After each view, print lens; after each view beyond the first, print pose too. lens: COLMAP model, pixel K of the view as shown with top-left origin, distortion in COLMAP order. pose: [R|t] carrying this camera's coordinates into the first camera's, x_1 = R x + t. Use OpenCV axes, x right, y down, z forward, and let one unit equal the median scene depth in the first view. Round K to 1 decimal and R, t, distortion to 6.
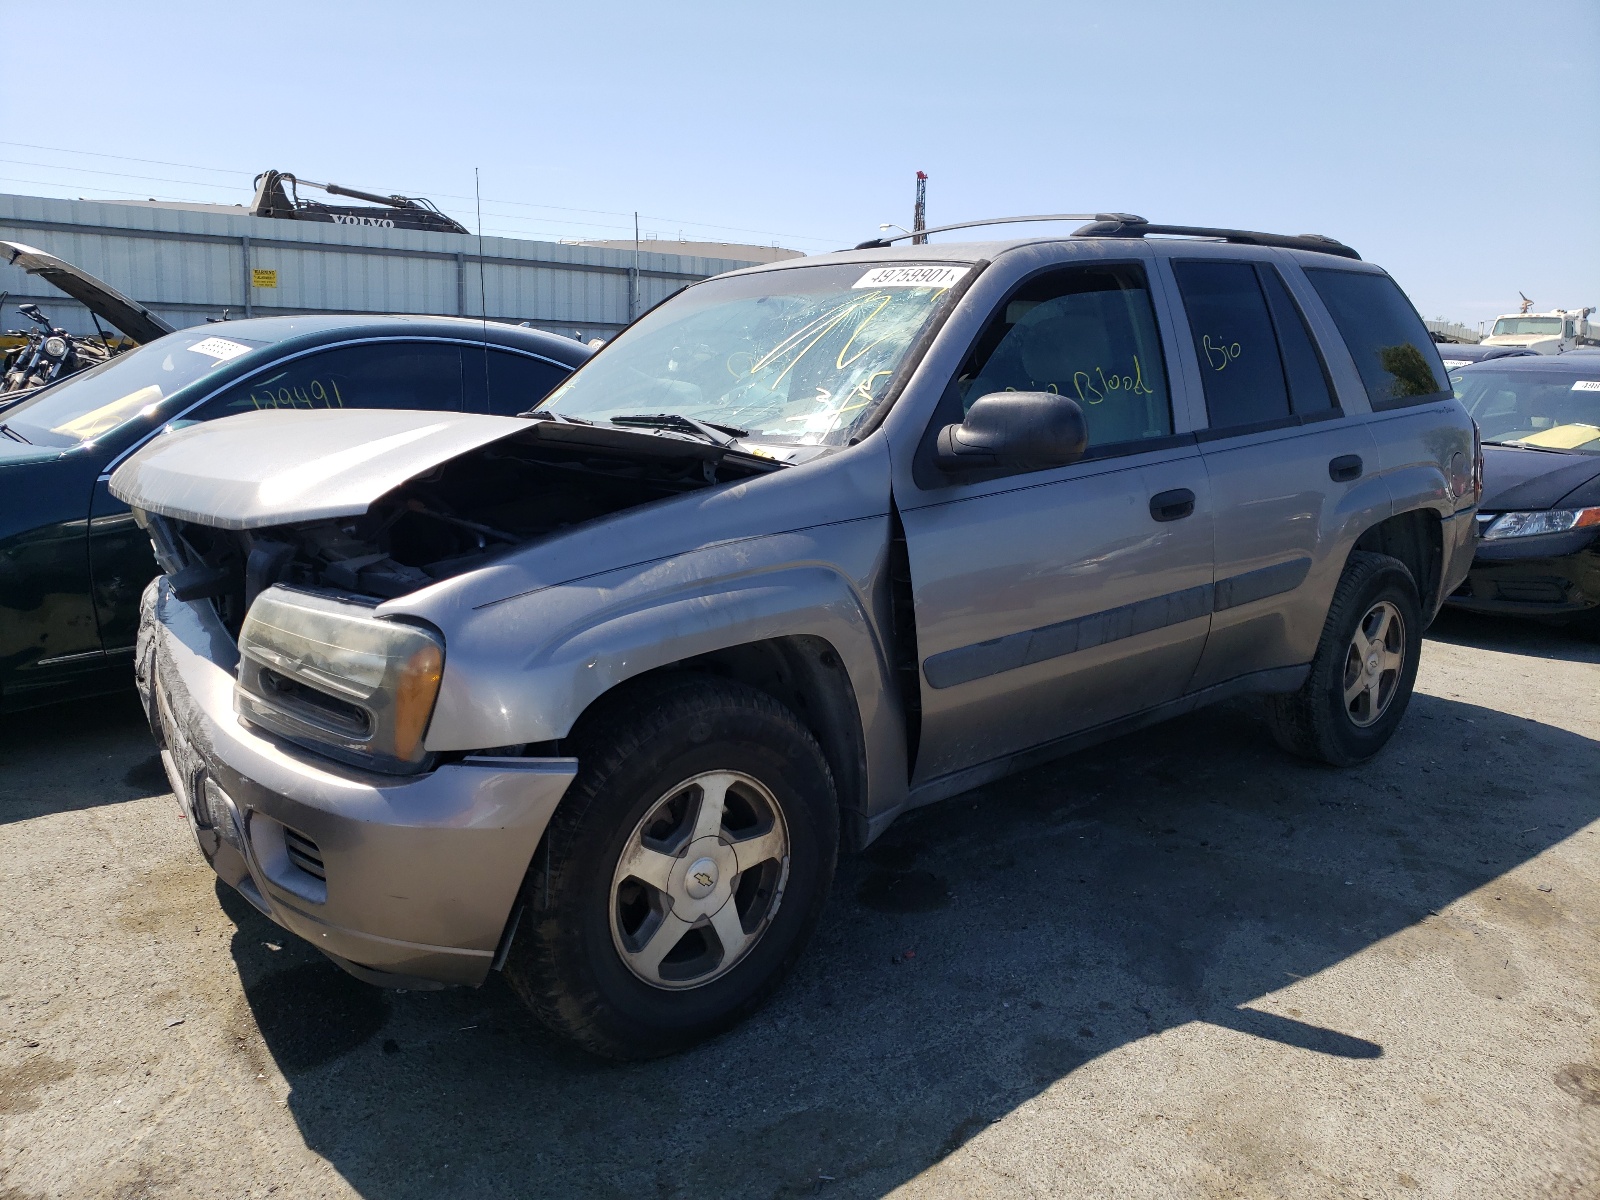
lens RADIAL K [[1225.7, 0, 799.4], [0, 1225.7, 547.6], [0, 0, 1]] dist [0.024819, -0.010748]
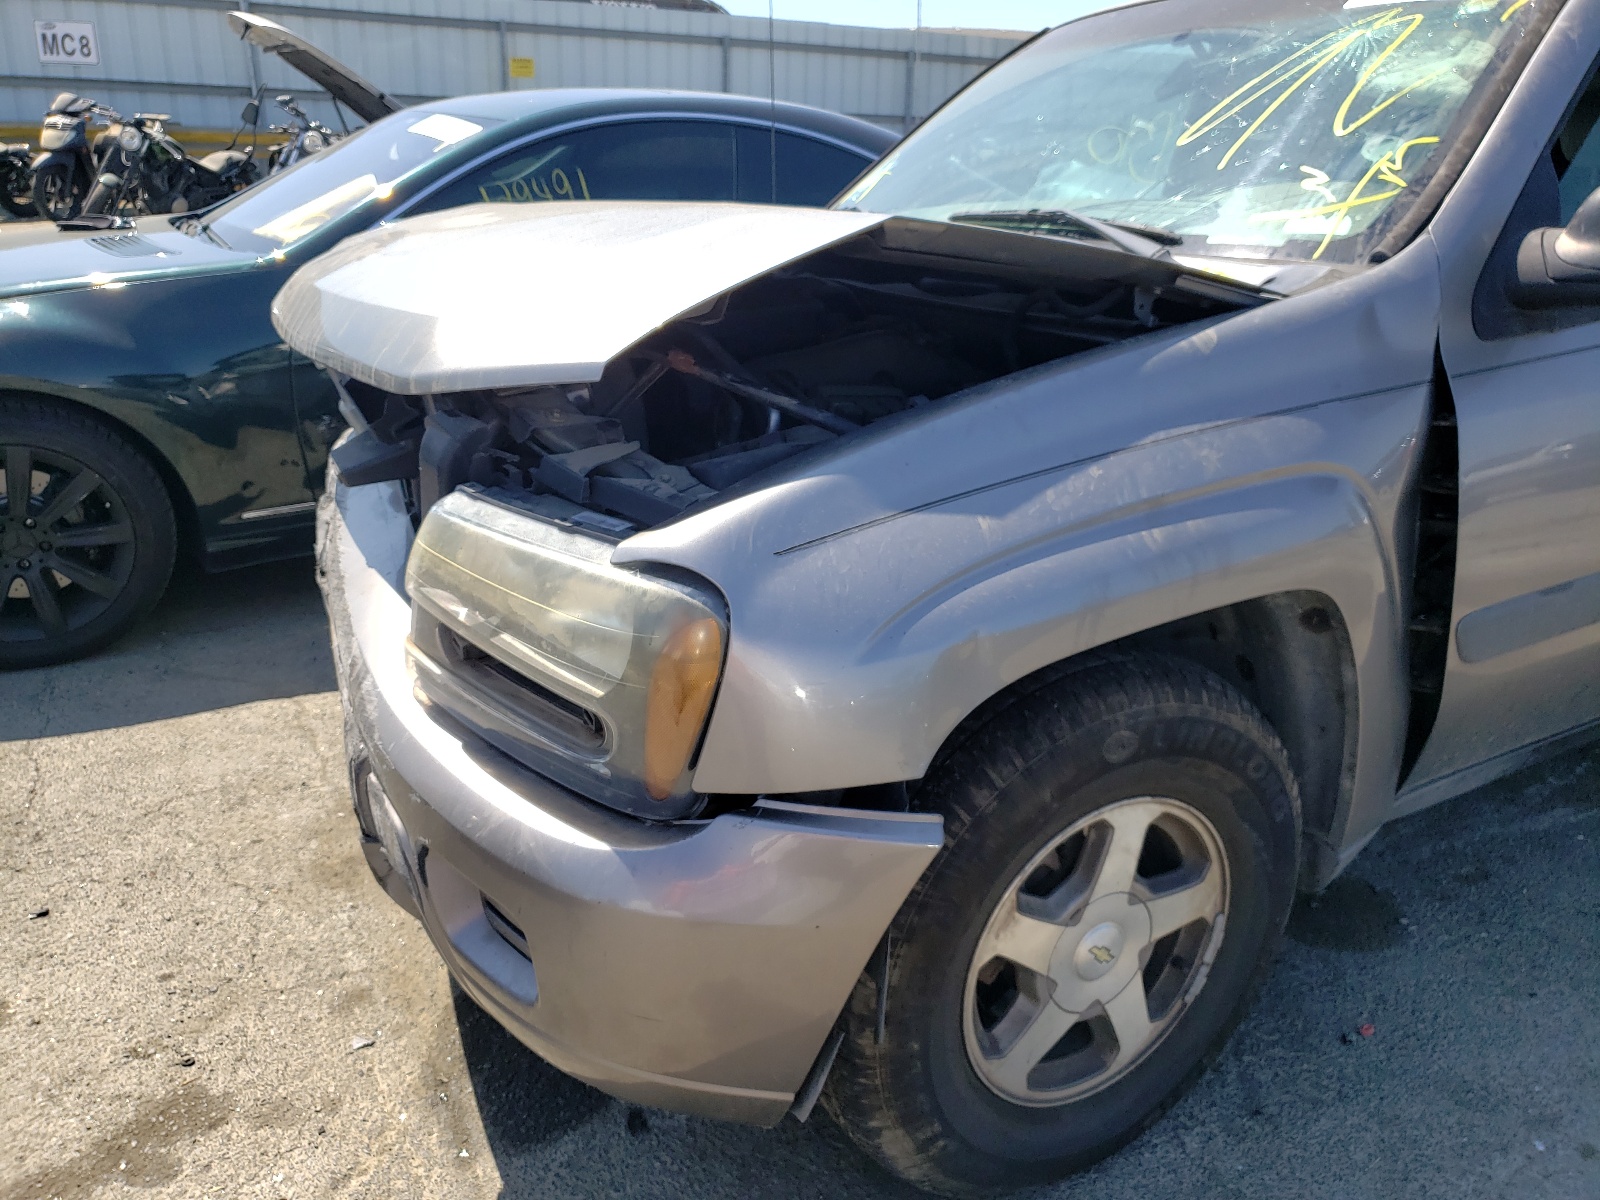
lens RADIAL K [[1225.7, 0, 799.4], [0, 1225.7, 547.6], [0, 0, 1]] dist [0.024819, -0.010748]
pose [[0.979419, 0.057913, -0.193352, -0.116814], [-0.028559, 0.988077, 0.151285, -0.031535], [0.199808, -0.142650, 0.969396, 0.362449]]
